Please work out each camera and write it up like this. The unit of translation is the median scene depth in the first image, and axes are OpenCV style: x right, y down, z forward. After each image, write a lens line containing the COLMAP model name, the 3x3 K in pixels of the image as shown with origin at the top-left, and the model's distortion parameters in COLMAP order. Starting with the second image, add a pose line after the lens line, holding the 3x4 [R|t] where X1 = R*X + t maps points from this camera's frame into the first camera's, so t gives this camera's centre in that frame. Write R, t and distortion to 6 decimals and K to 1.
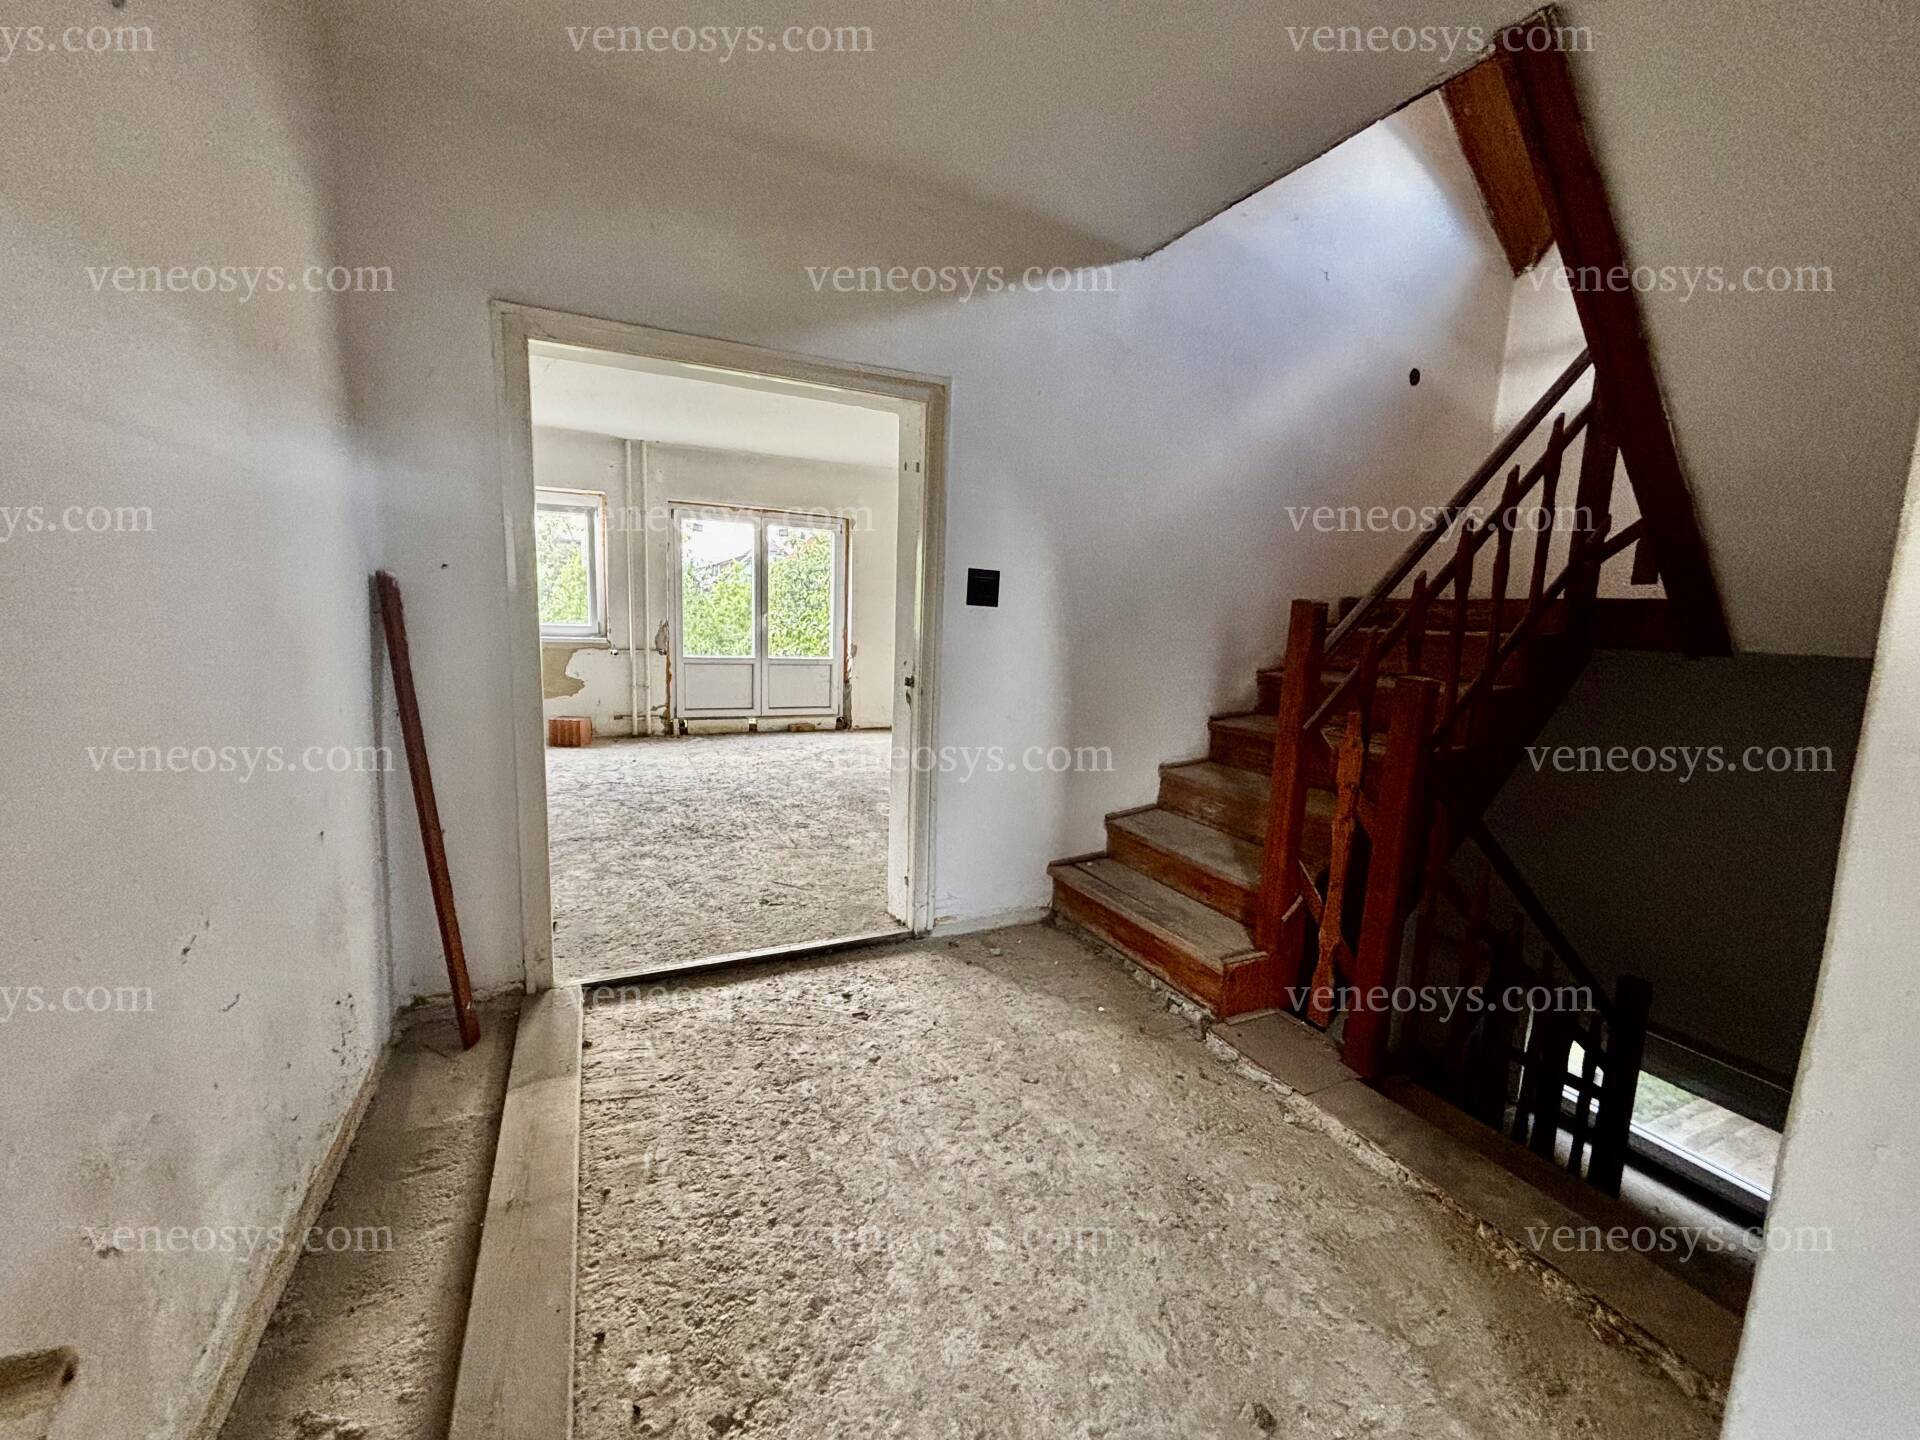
lens RADIAL K [[774.2, 0, 960.0], [0, 774.2, 720.0], [0, 0, 1]] dist [-0.001740, -0.000300]
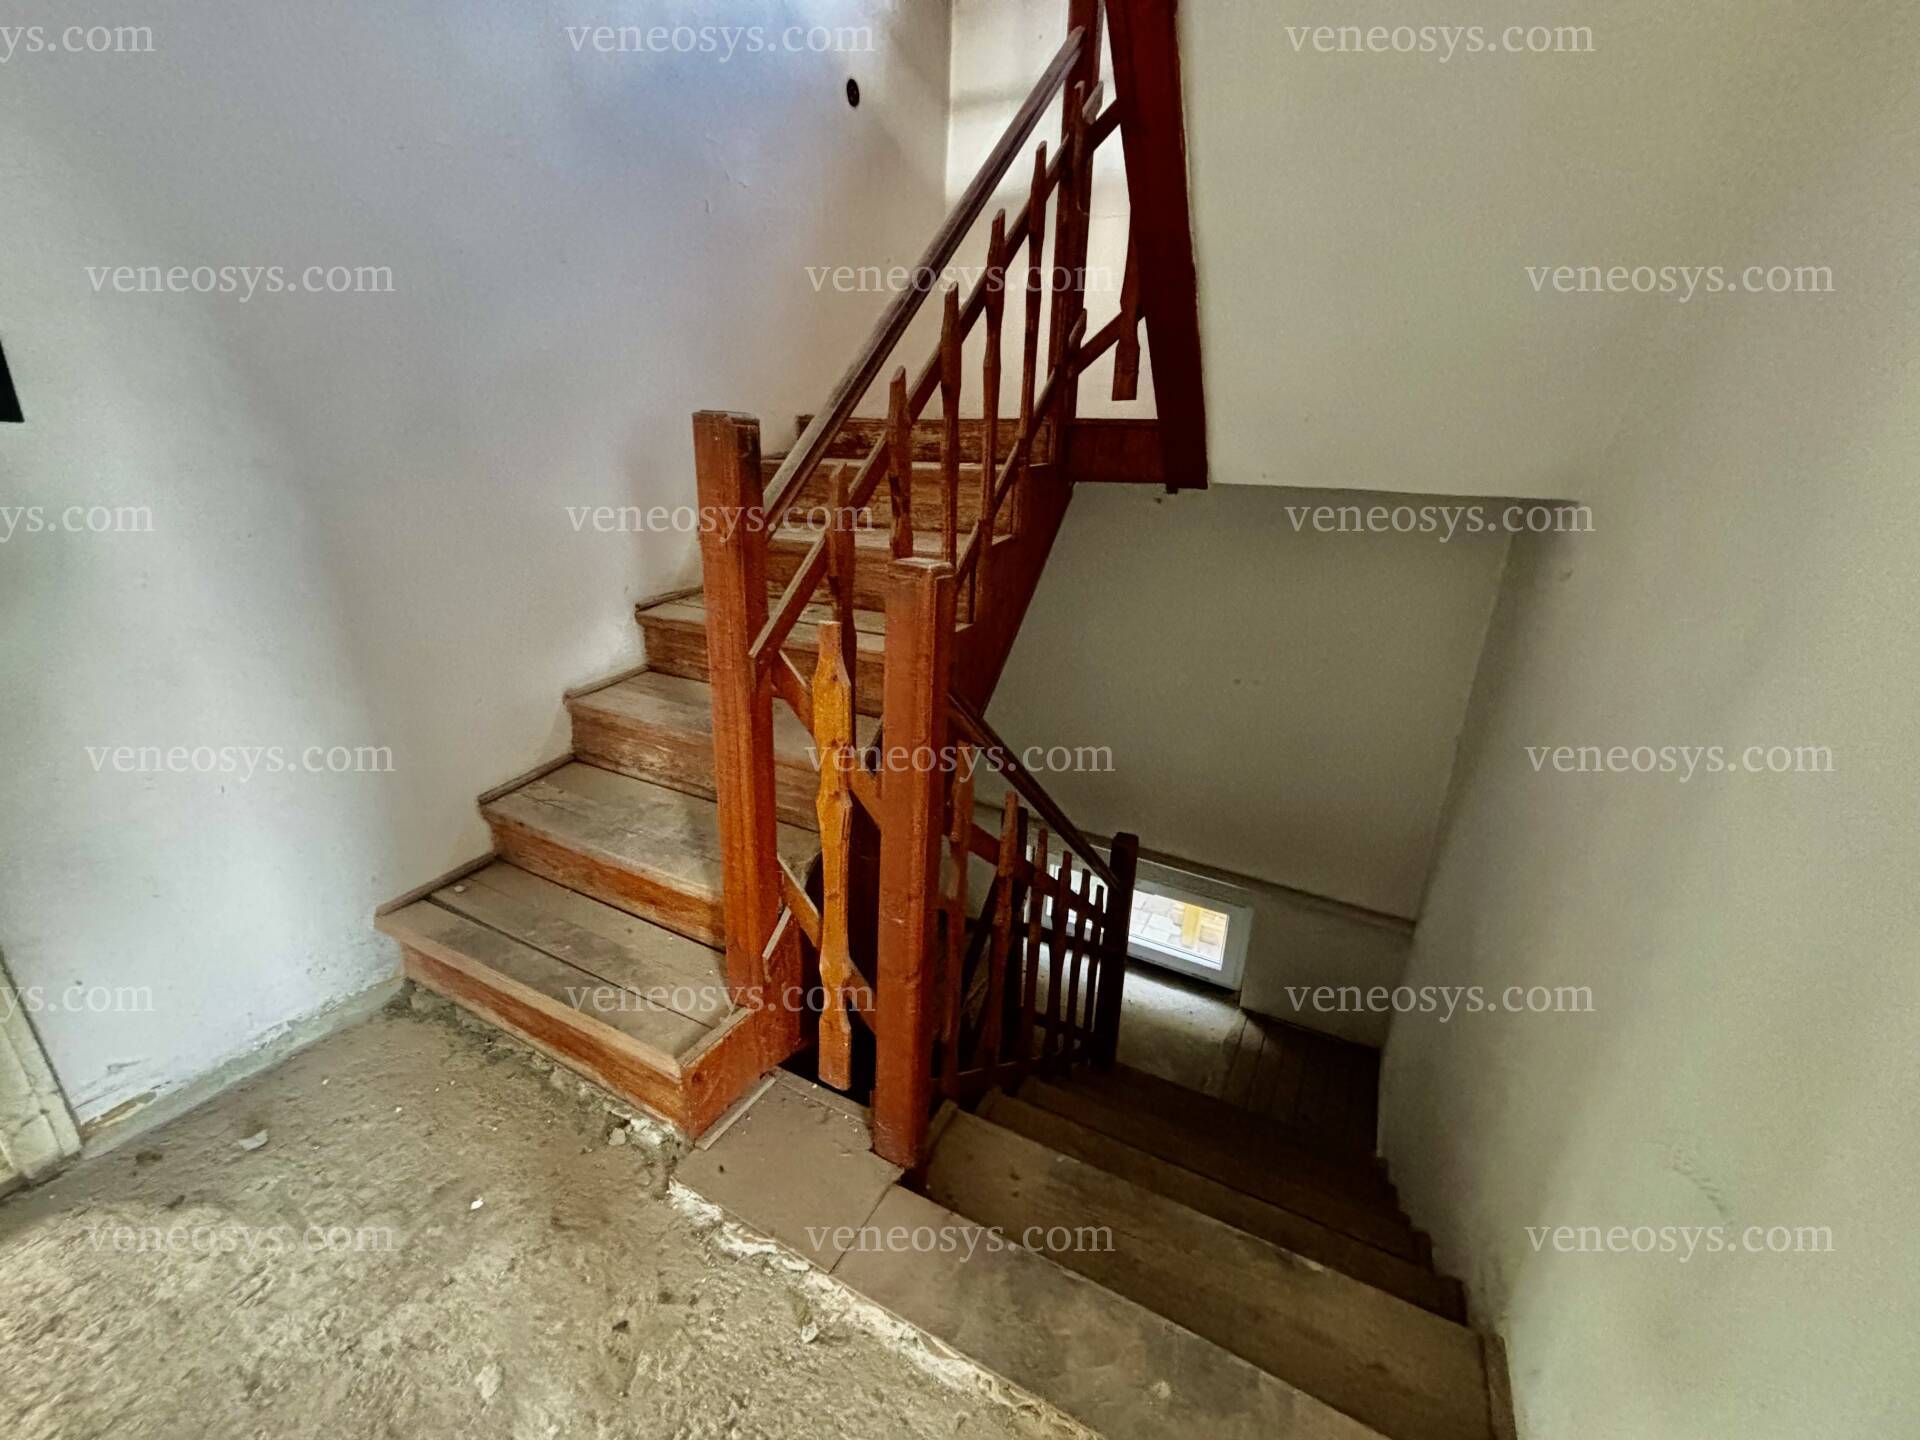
lens RADIAL K [[774.2, 0, 960.0], [0, 774.2, 720.0], [0, 0, 1]] dist [-0.001740, -0.000300]
pose [[0.810613, -0.202079, 0.549609, 0.222639], [0.083688, 0.968913, 0.232818, -0.054425], [-0.579571, -0.142730, 0.802325, 0.405163]]
